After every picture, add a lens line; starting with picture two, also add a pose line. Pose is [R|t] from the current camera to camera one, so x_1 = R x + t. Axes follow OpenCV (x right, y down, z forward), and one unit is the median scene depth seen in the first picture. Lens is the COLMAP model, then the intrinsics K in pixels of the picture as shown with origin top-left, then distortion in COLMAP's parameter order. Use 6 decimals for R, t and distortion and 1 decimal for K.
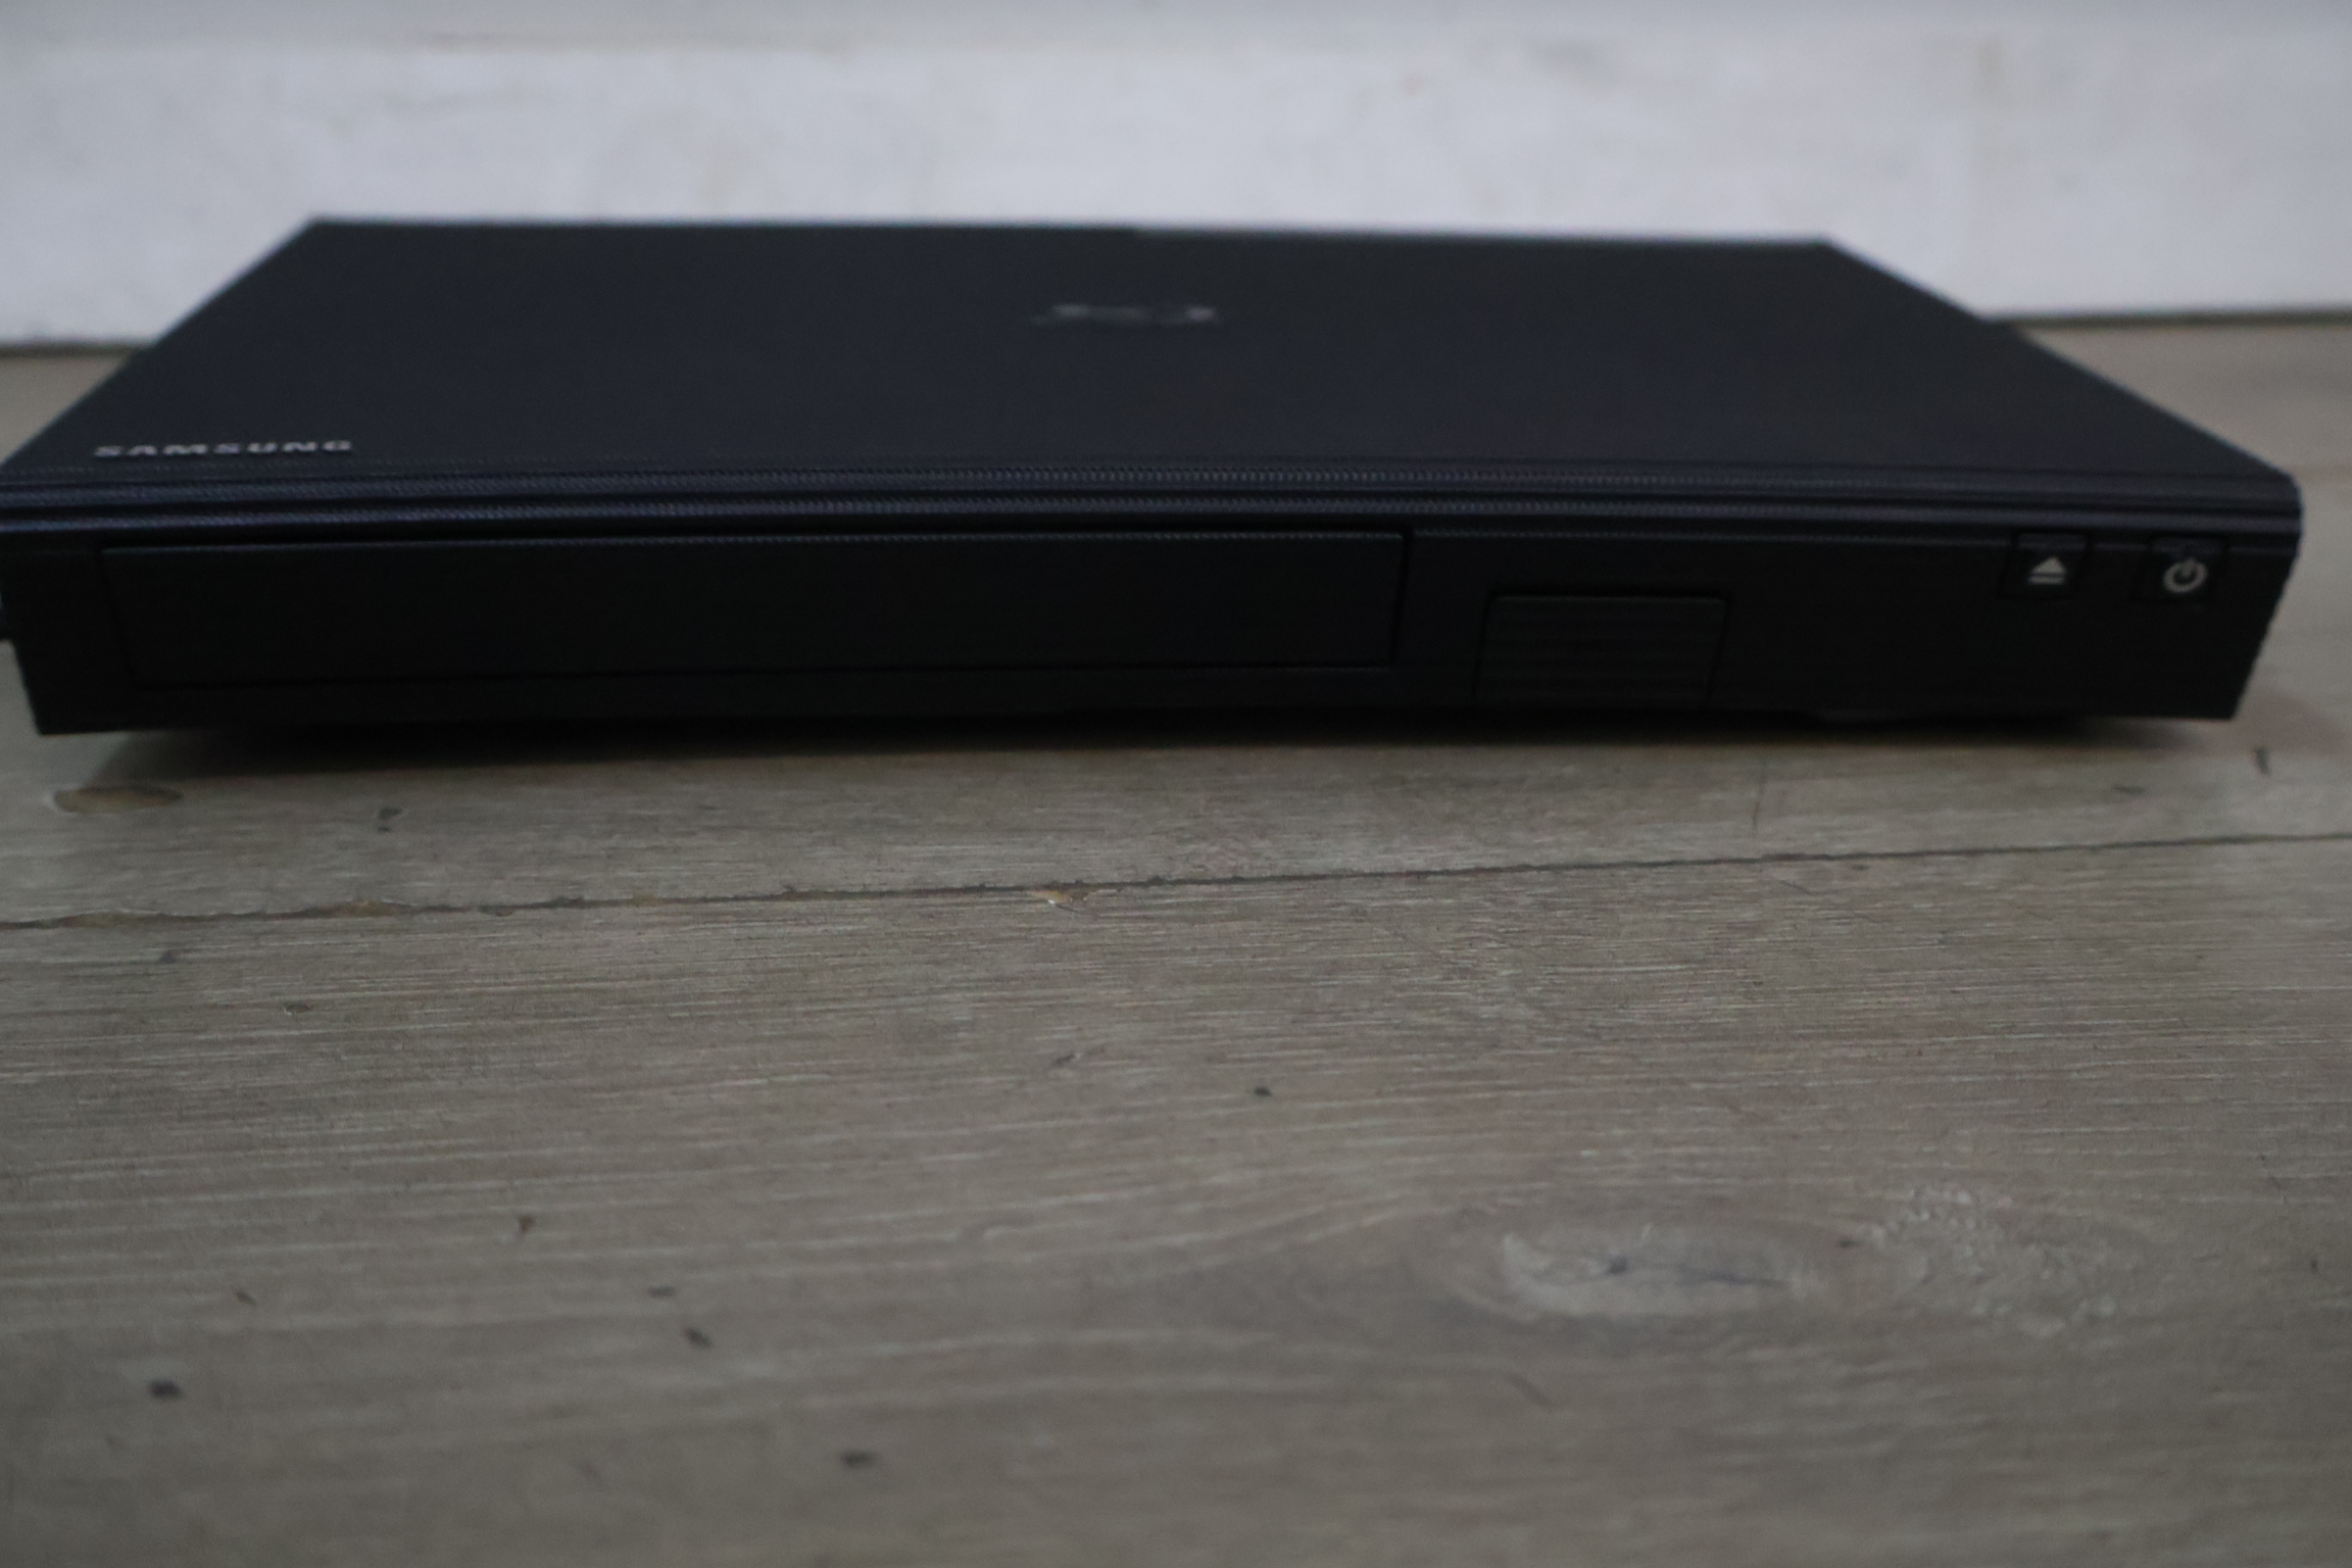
lens RADIAL K [[2595.9, 0, 1181.7], [0, 2595.9, 778.1], [0, 0, 1]] dist [0.009289, 0.000000]
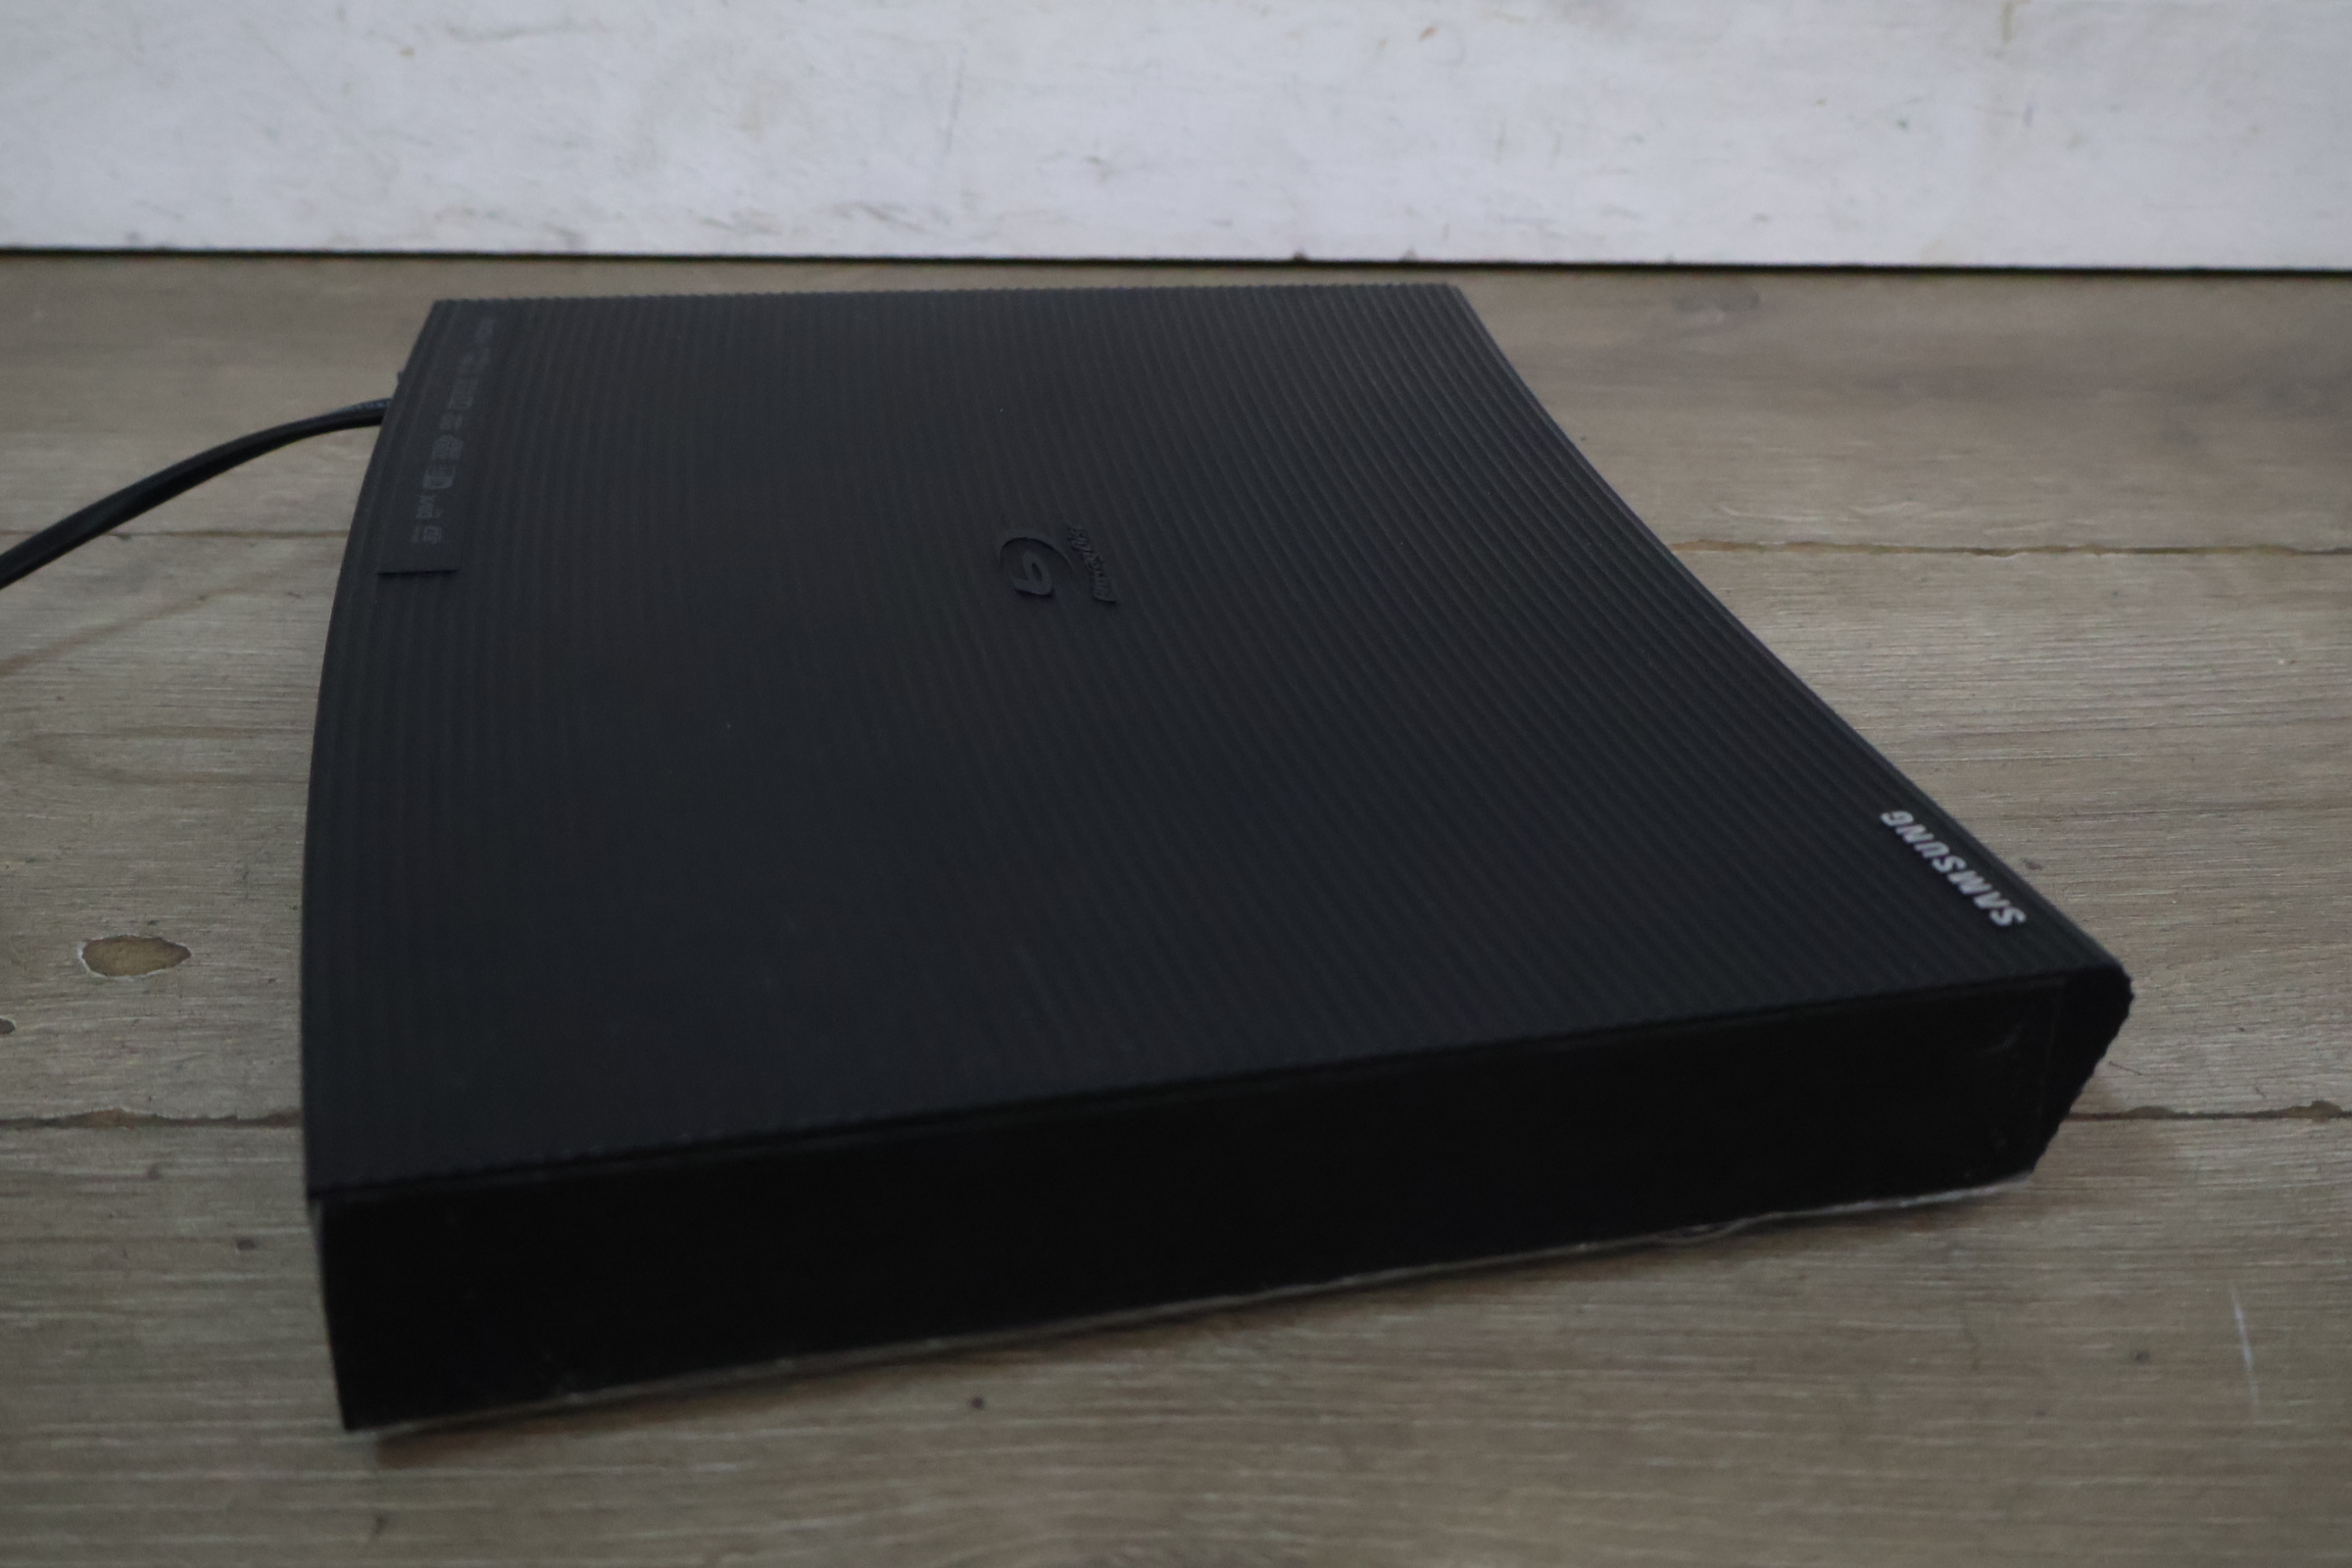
lens RADIAL K [[2595.9, 0, 1170.6], [0, 2595.9, 786.6], [0, 0, 1]] dist [0.009289, 0.000000]
pose [[0.996240, 0.058604, -0.063802, 0.159086], [-0.046724, 0.983650, 0.173927, -0.337658], [0.072952, -0.170292, 0.982690, -0.154980]]
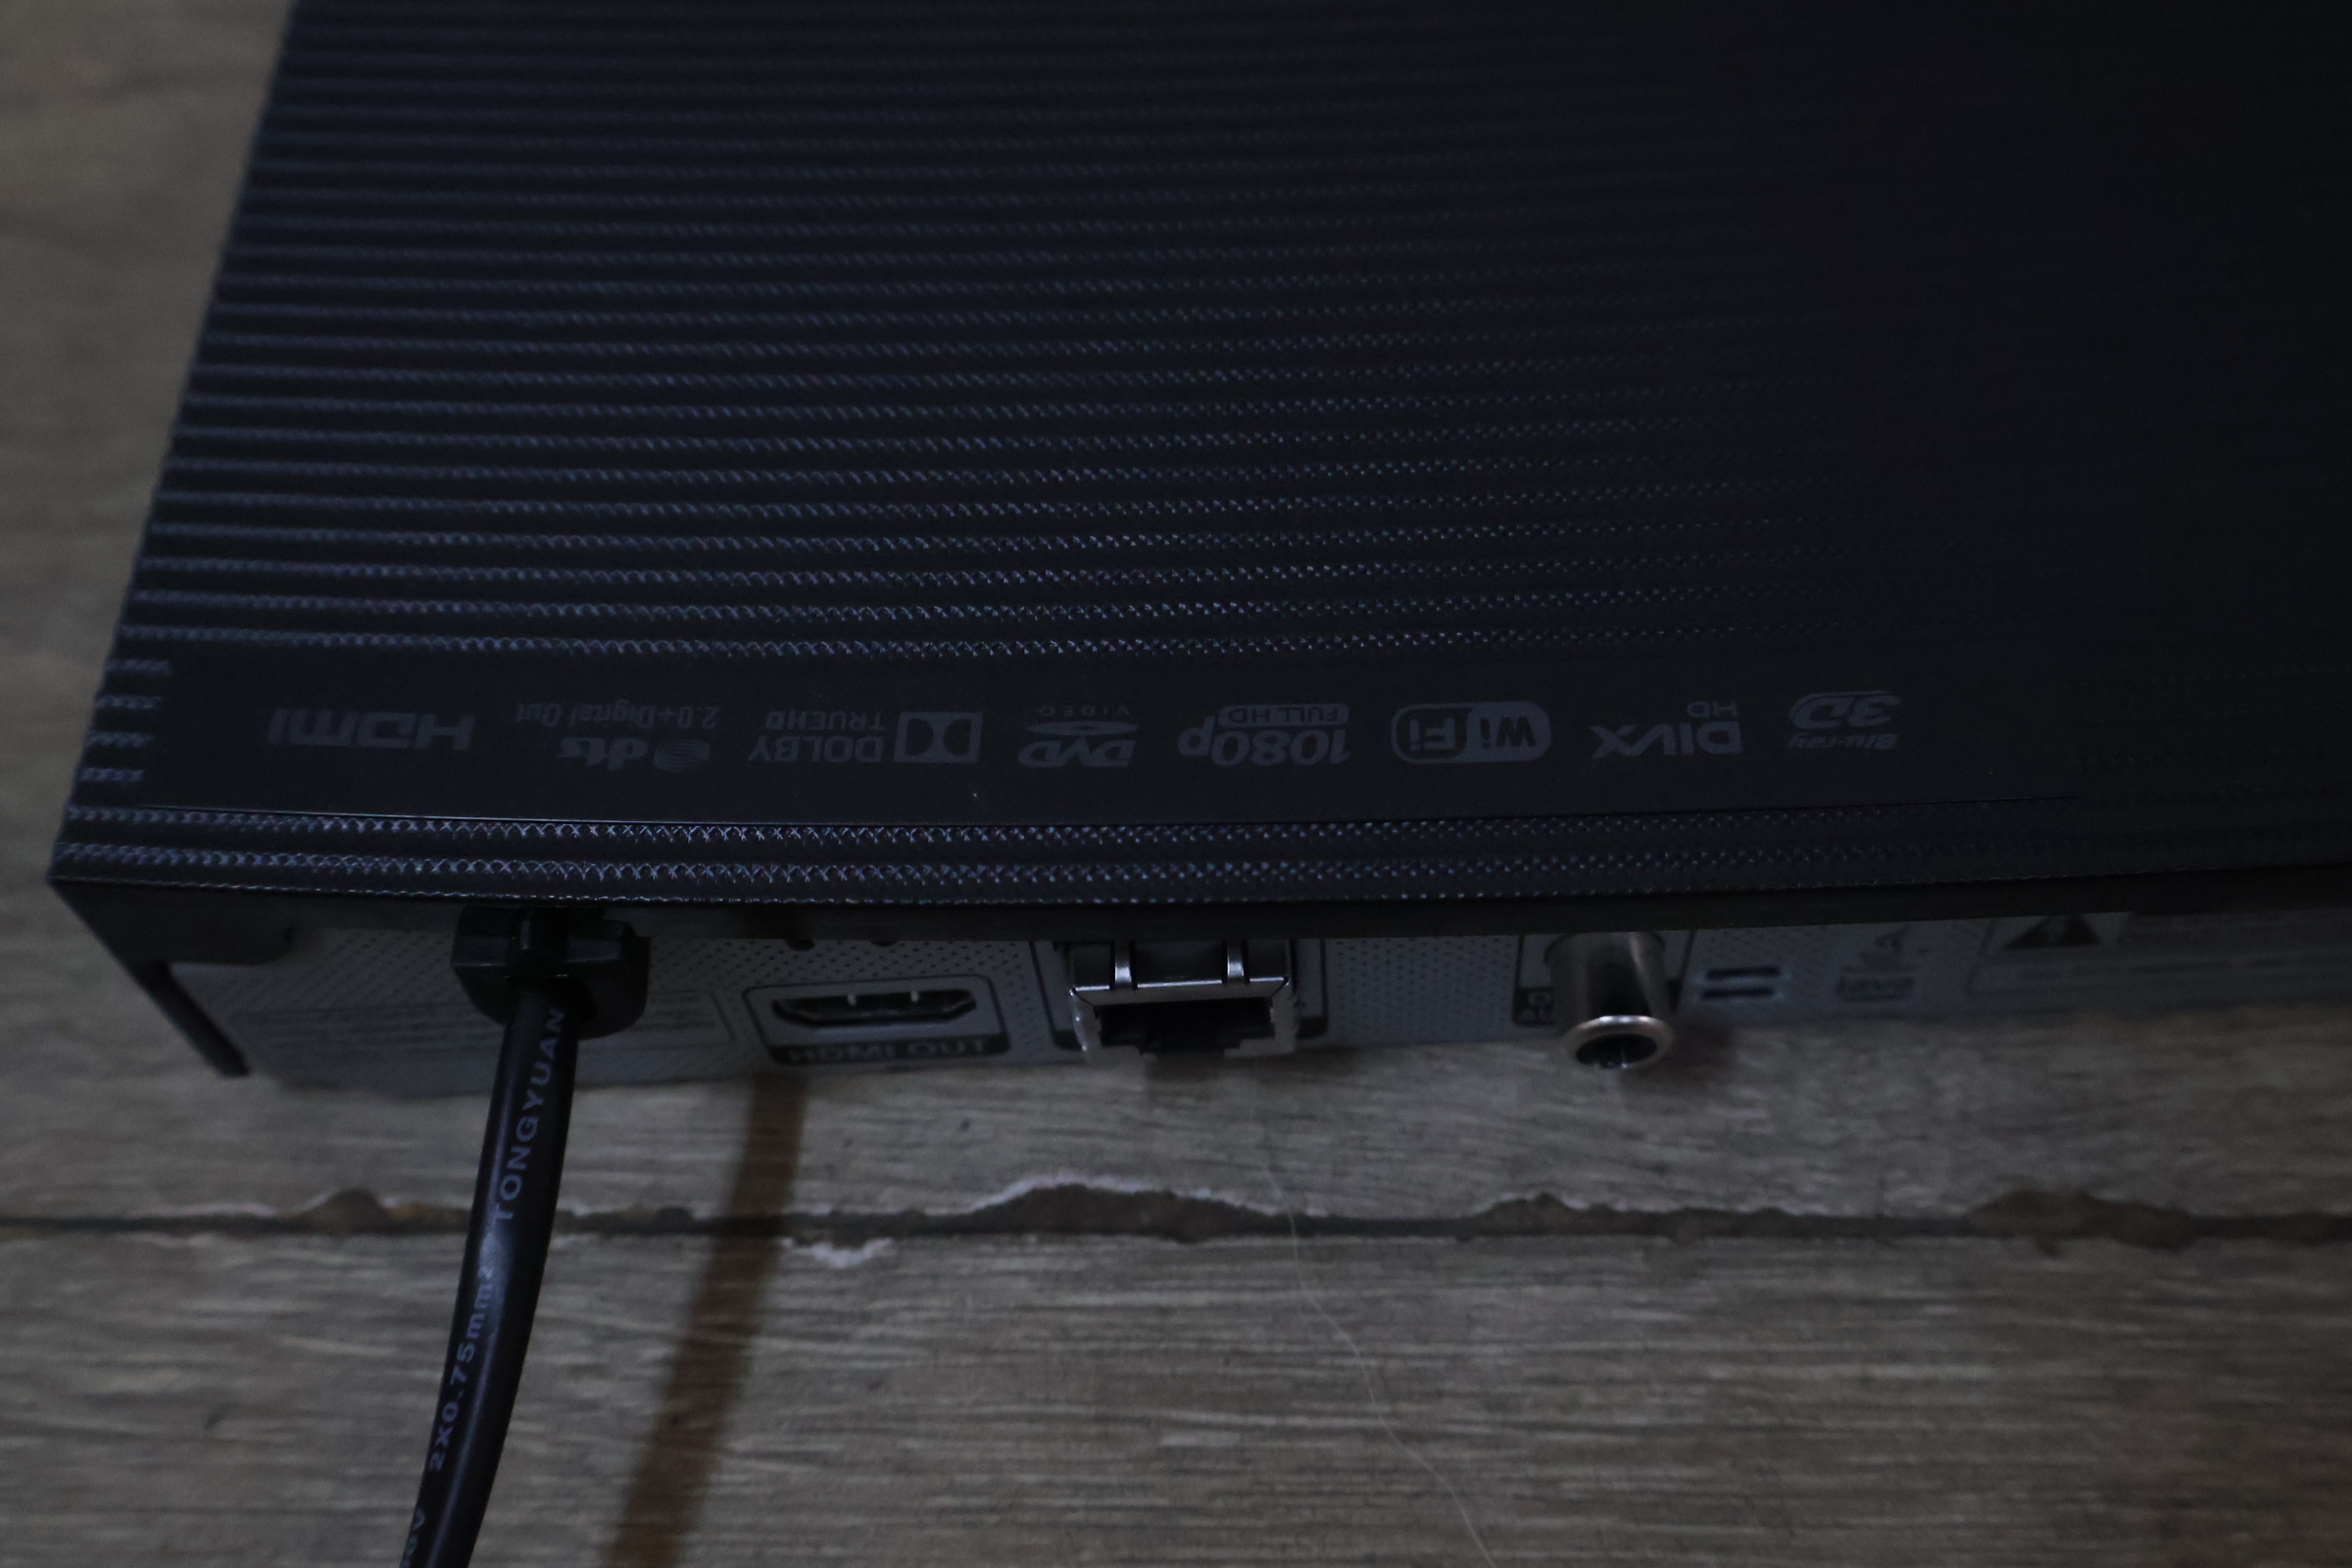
lens RADIAL K [[2595.9, 0, 1175.1], [0, 2595.9, 781.6], [0, 0, 1]] dist [0.009289, 0.000000]
pose [[0.986603, 0.087480, -0.137703, -0.661229], [0.024056, 0.756839, 0.653158, -0.498897], [0.161358, -0.647720, 0.744595, 0.489092]]
